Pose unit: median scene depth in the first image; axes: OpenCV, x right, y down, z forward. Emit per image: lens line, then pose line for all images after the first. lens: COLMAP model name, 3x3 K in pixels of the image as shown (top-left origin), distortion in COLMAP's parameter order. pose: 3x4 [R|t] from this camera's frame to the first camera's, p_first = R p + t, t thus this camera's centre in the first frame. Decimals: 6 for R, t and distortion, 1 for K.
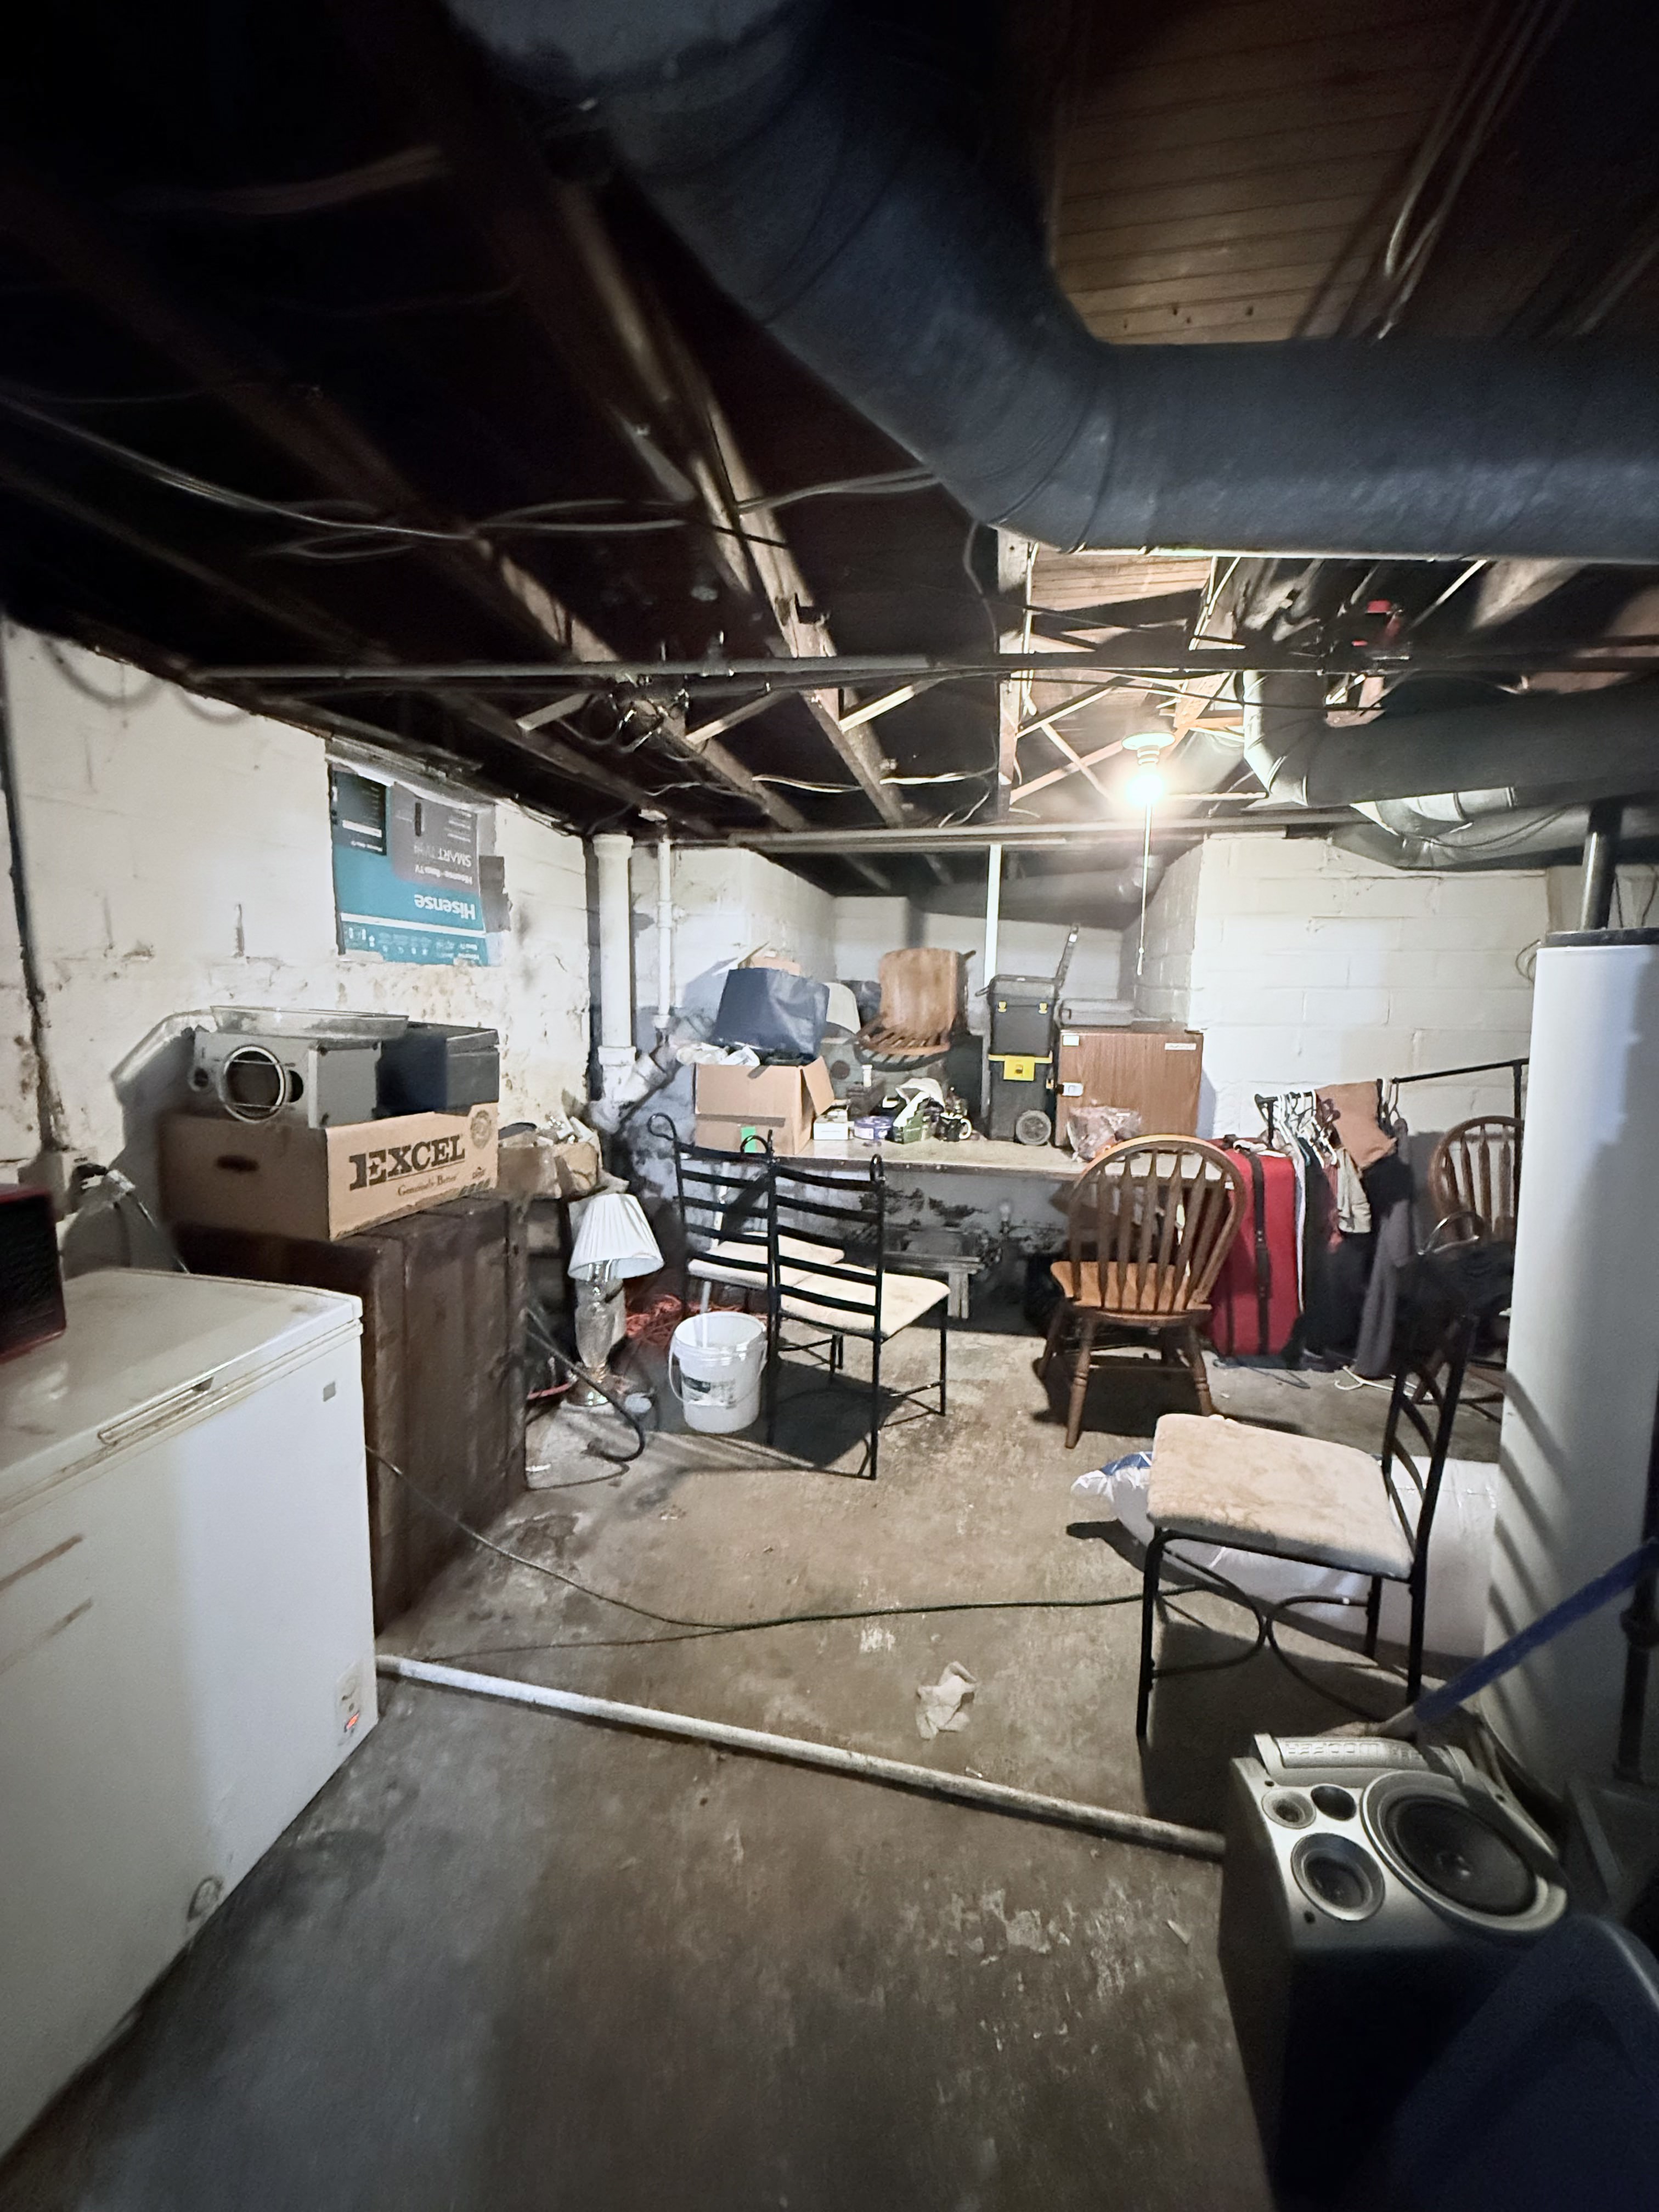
lens RADIAL K [[878.8, 0, 812.1], [0, 878.8, 1094.9], [0, 0, 1]] dist [-0.000544, -0.000007]
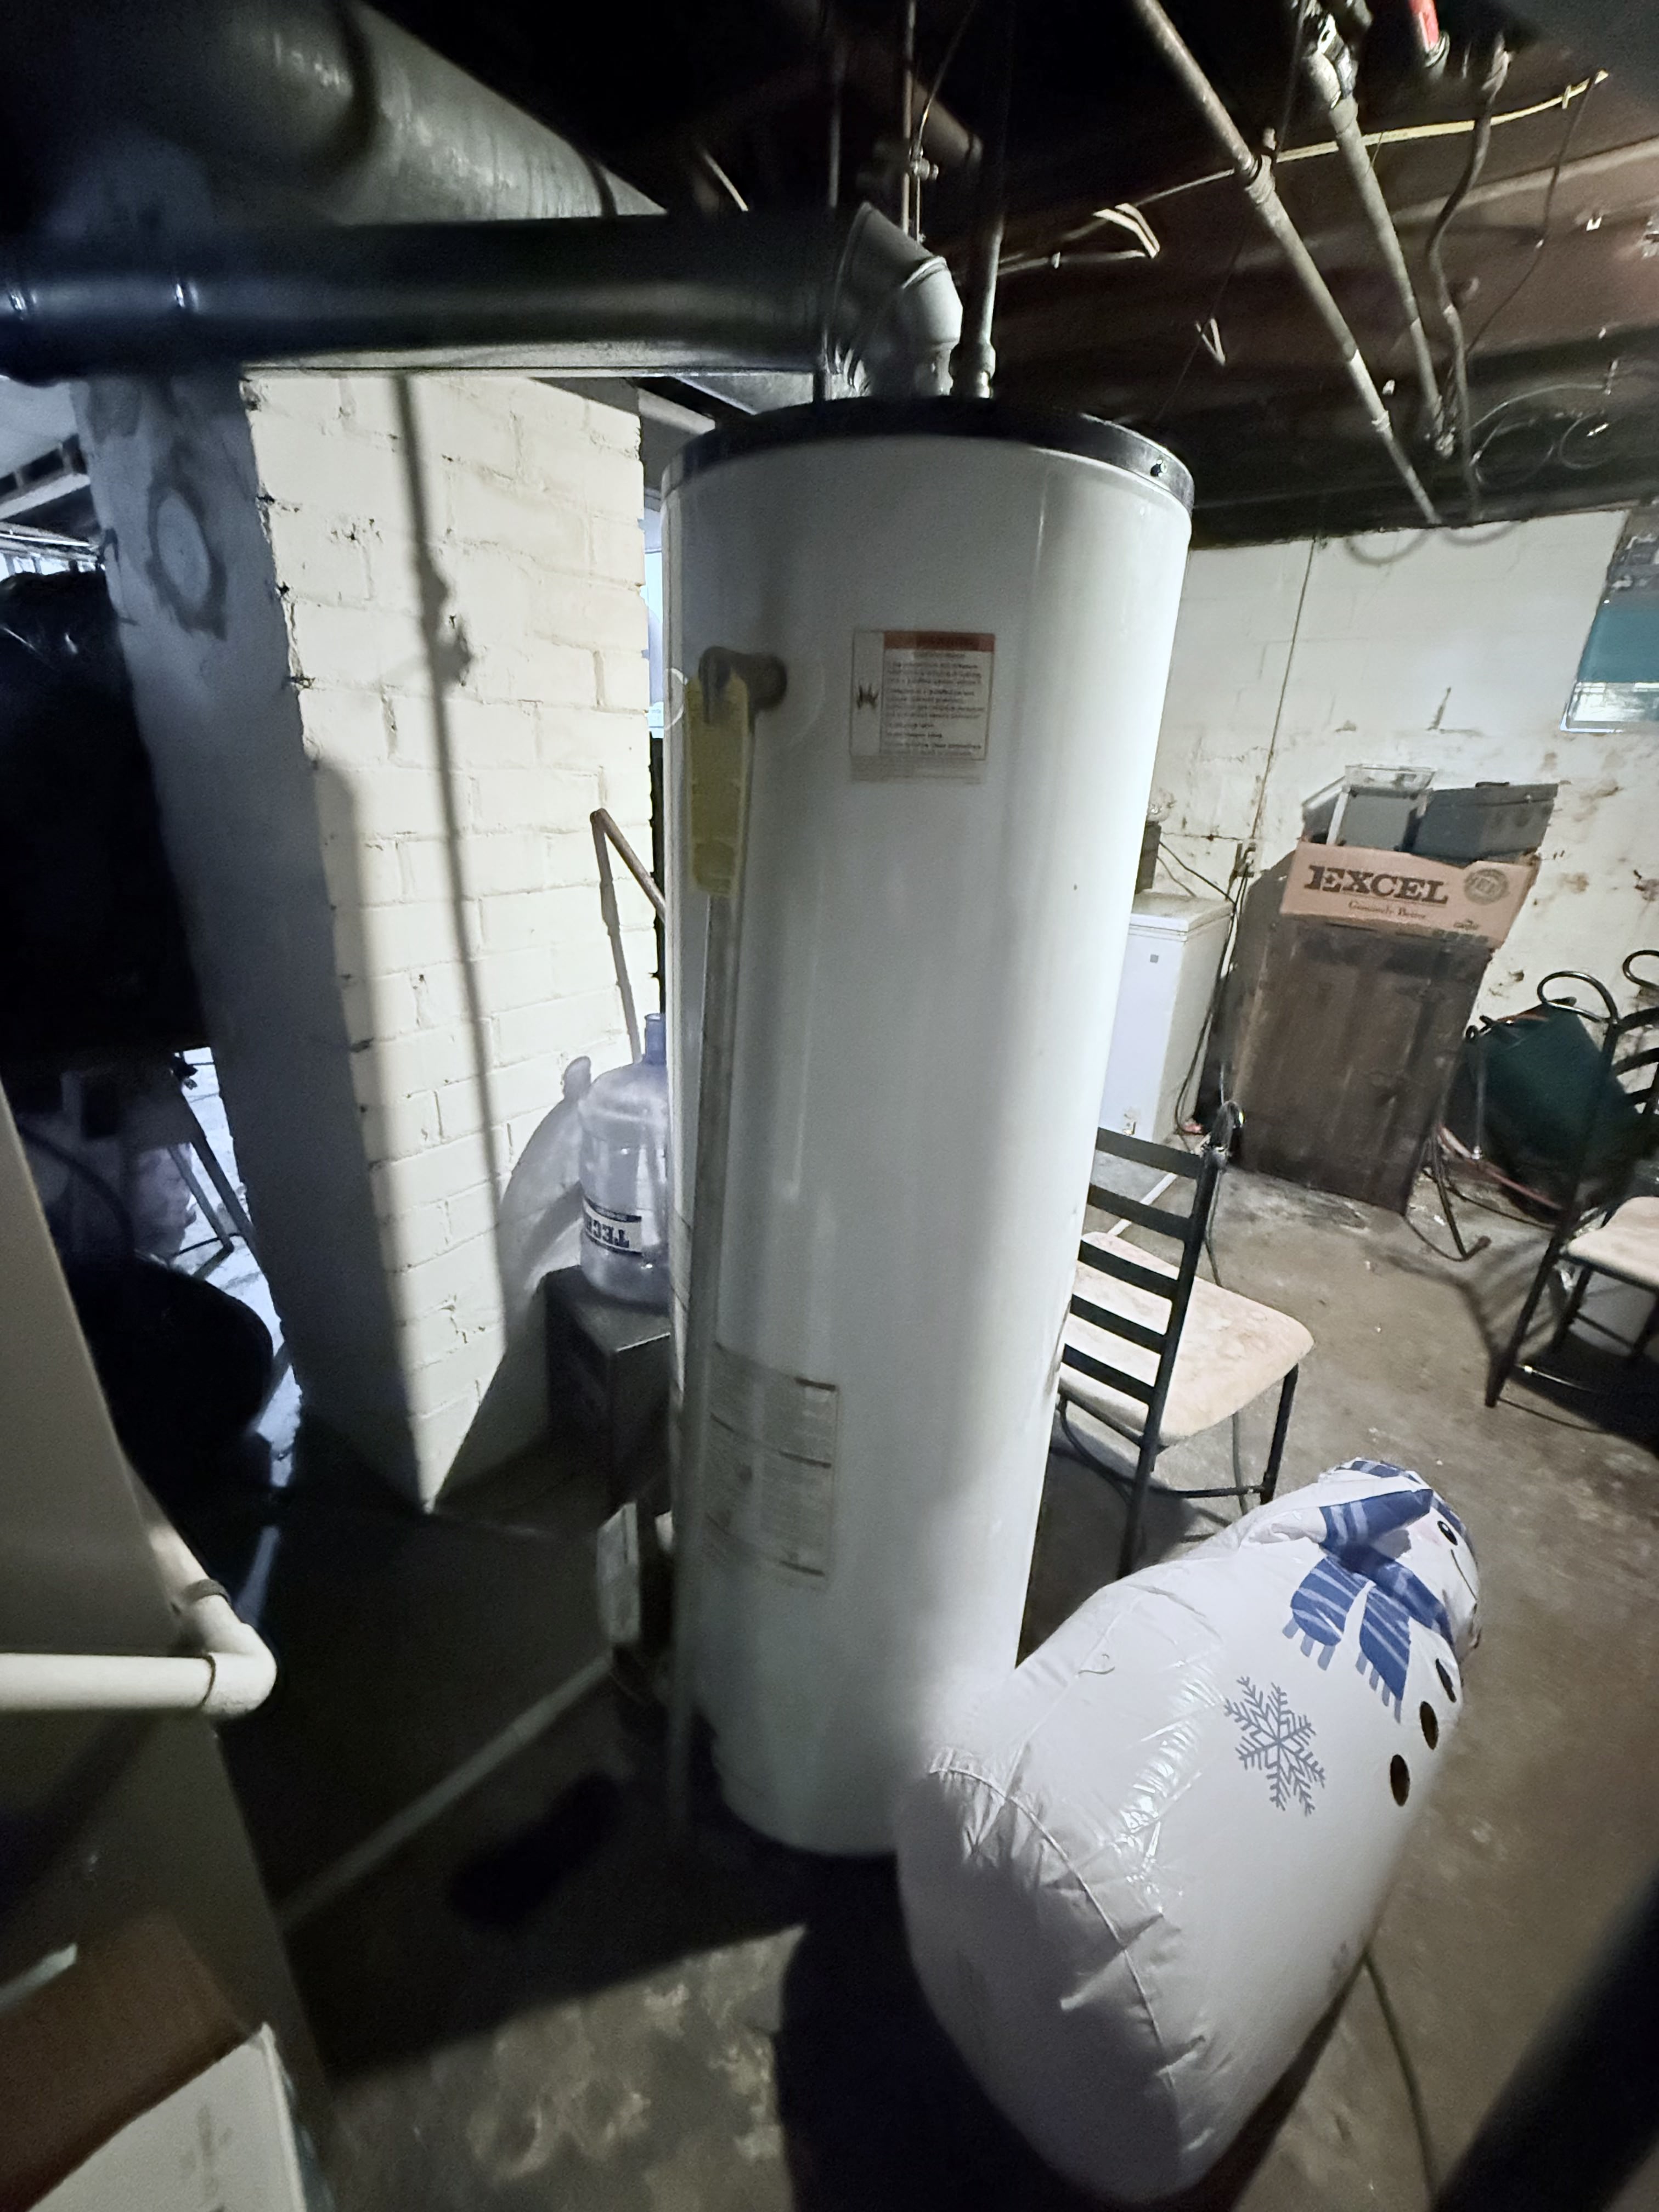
lens RADIAL K [[878.8, 0, 828.3], [0, 878.8, 1098.1], [0, 0, 1]] dist [-0.000544, -0.000007]
pose [[-0.439922, 0.296546, -0.847661, 1.081237], [-0.151195, 0.905973, 0.395414, -0.034016], [0.885217, 0.302113, -0.353721, 0.805326]]
